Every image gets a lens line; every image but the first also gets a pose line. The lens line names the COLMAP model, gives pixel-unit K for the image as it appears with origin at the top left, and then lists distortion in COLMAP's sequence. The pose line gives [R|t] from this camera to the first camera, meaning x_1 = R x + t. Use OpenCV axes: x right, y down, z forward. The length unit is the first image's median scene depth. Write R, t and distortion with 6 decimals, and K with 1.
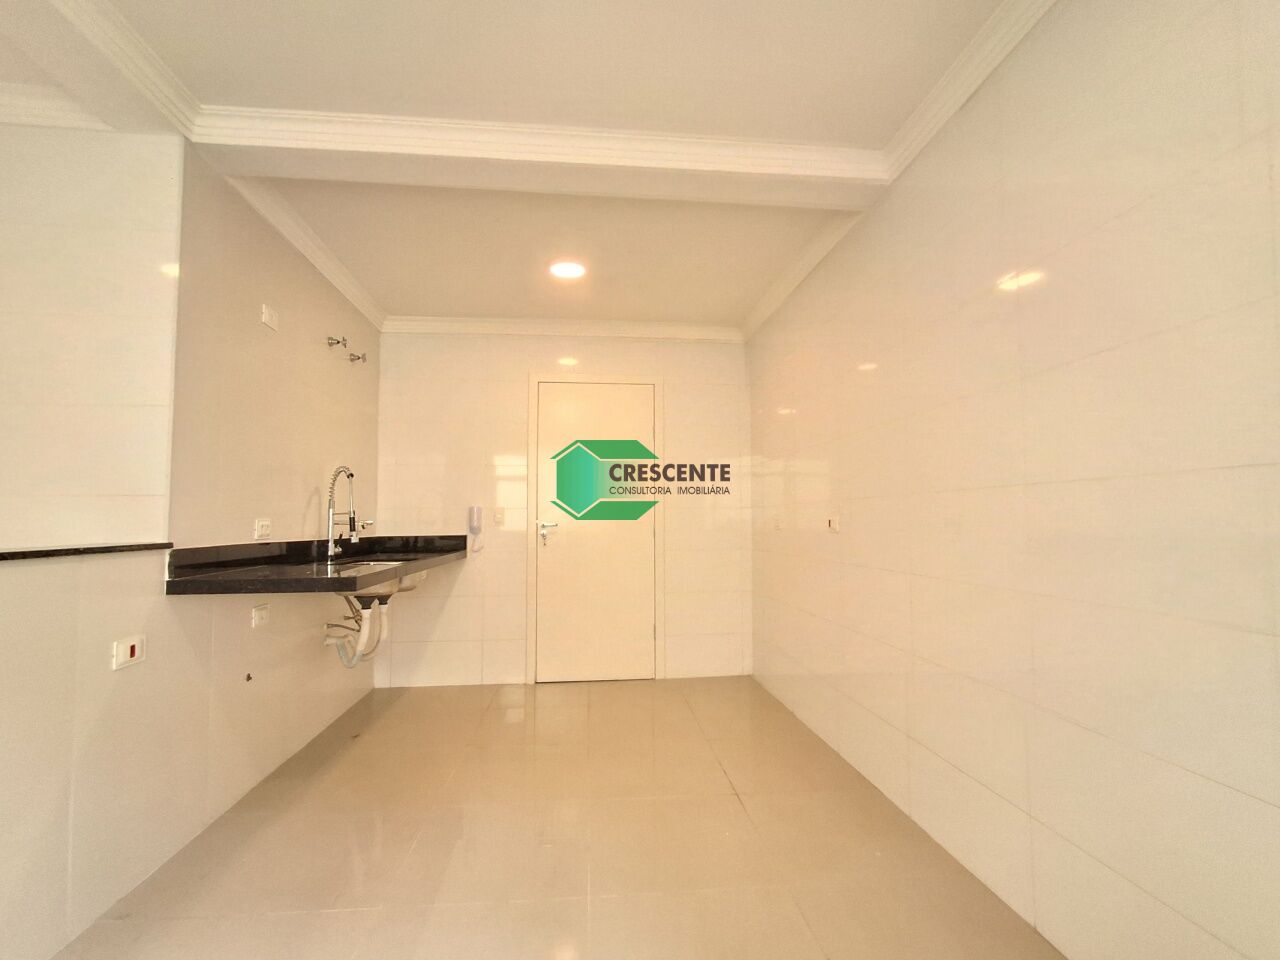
lens RADIAL K [[582.6, 0, 641.2], [0, 582.6, 475.0], [0, 0, 1]] dist [0.004924, -0.001998]
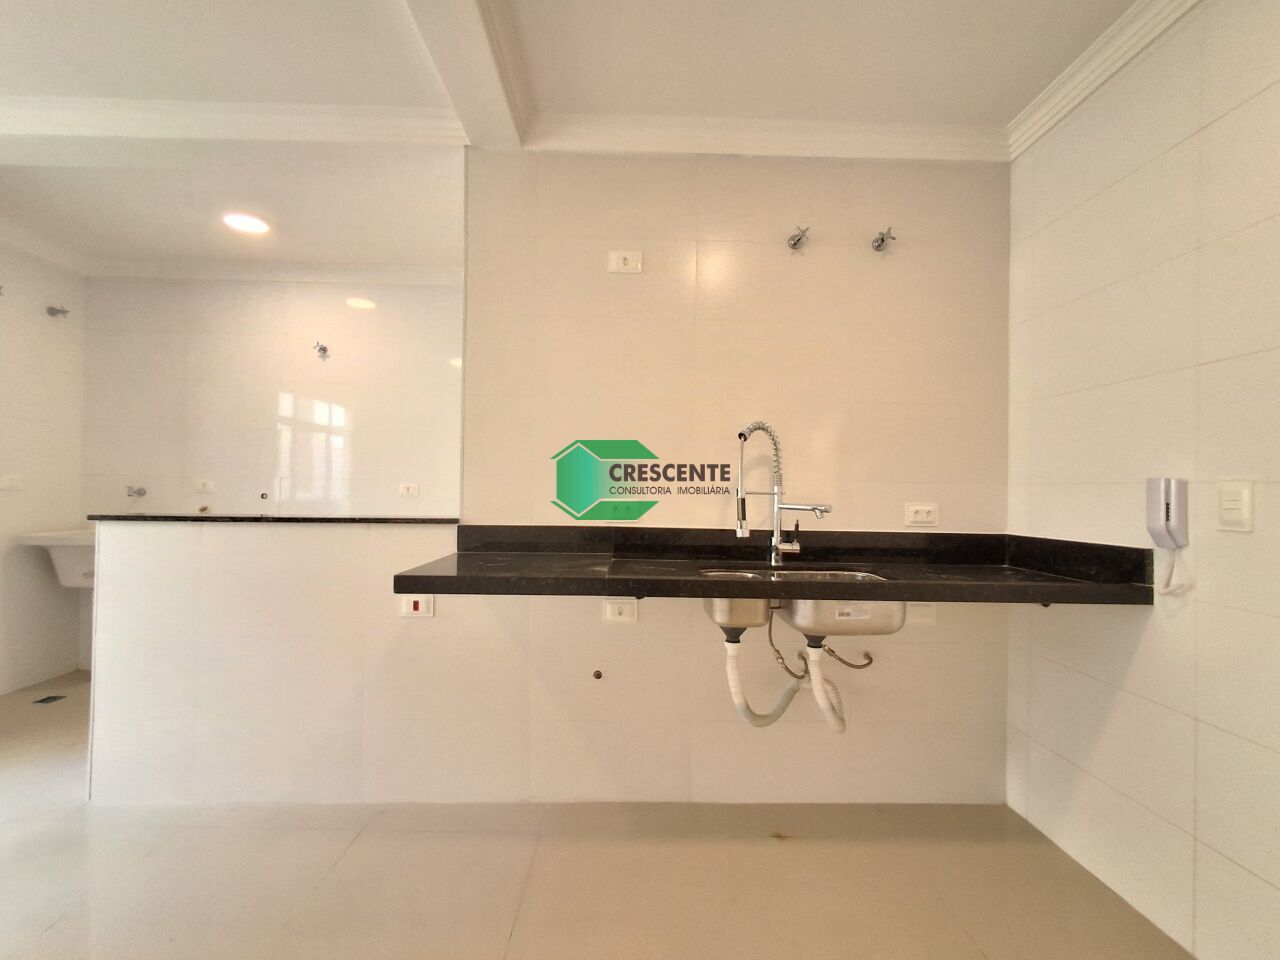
lens RADIAL K [[582.6, 0, 634.5], [0, 582.6, 481.2], [0, 0, 1]] dist [0.004924, -0.001998]
pose [[-0.084816, -0.009039, -0.996356, 0.161141], [0.064655, 0.997802, -0.014556, 0.048890], [0.994297, -0.065654, -0.084045, 0.848423]]
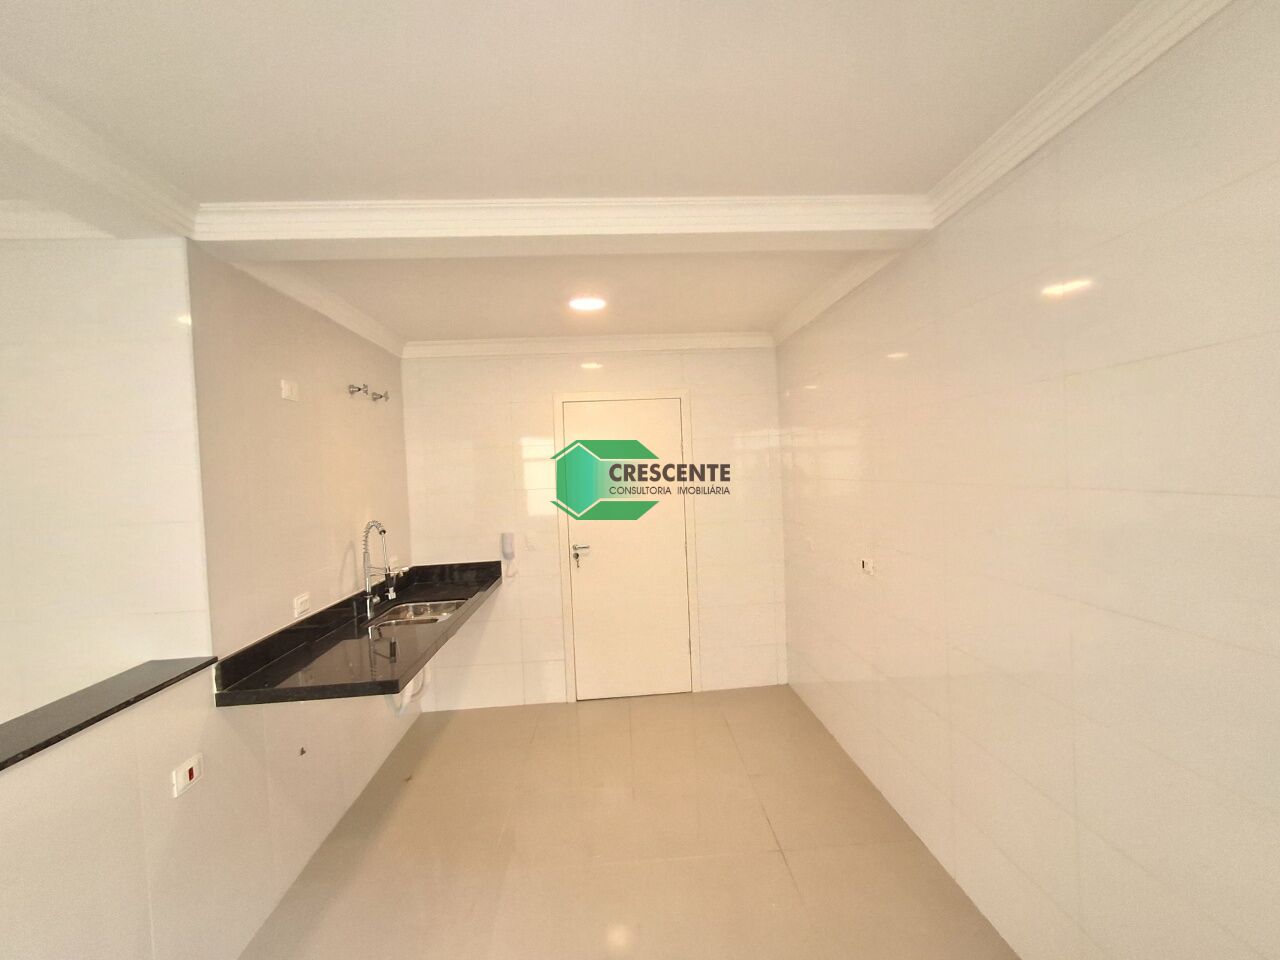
lens RADIAL K [[582.6, 0, 652.6], [0, 582.6, 473.4], [0, 0, 1]] dist [0.004924, -0.001998]
pose [[0.998923, -0.038831, -0.025415, -0.007005], [0.040844, 0.995613, 0.084180, -0.150304], [0.022035, -0.085128, 0.996126, 0.021254]]
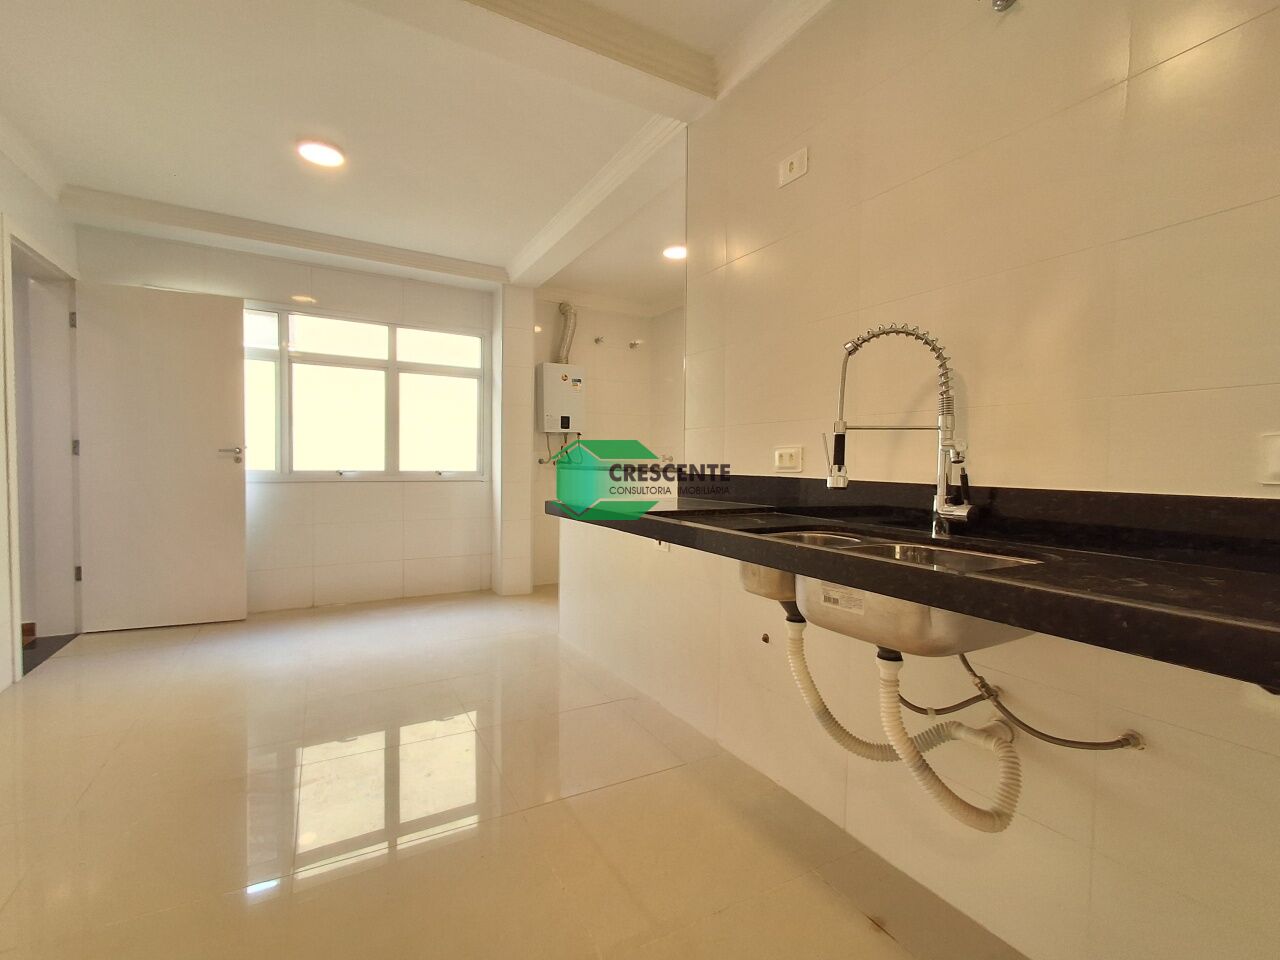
lens RADIAL K [[582.6, 0, 632.1], [0, 582.6, 479.8], [0, 0, 1]] dist [0.004924, -0.001998]
pose [[-0.921060, 0.011367, -0.389256, -0.133954], [0.030186, 0.998650, -0.042265, 0.112141], [0.388250, -0.050678, -0.920160, 1.249180]]
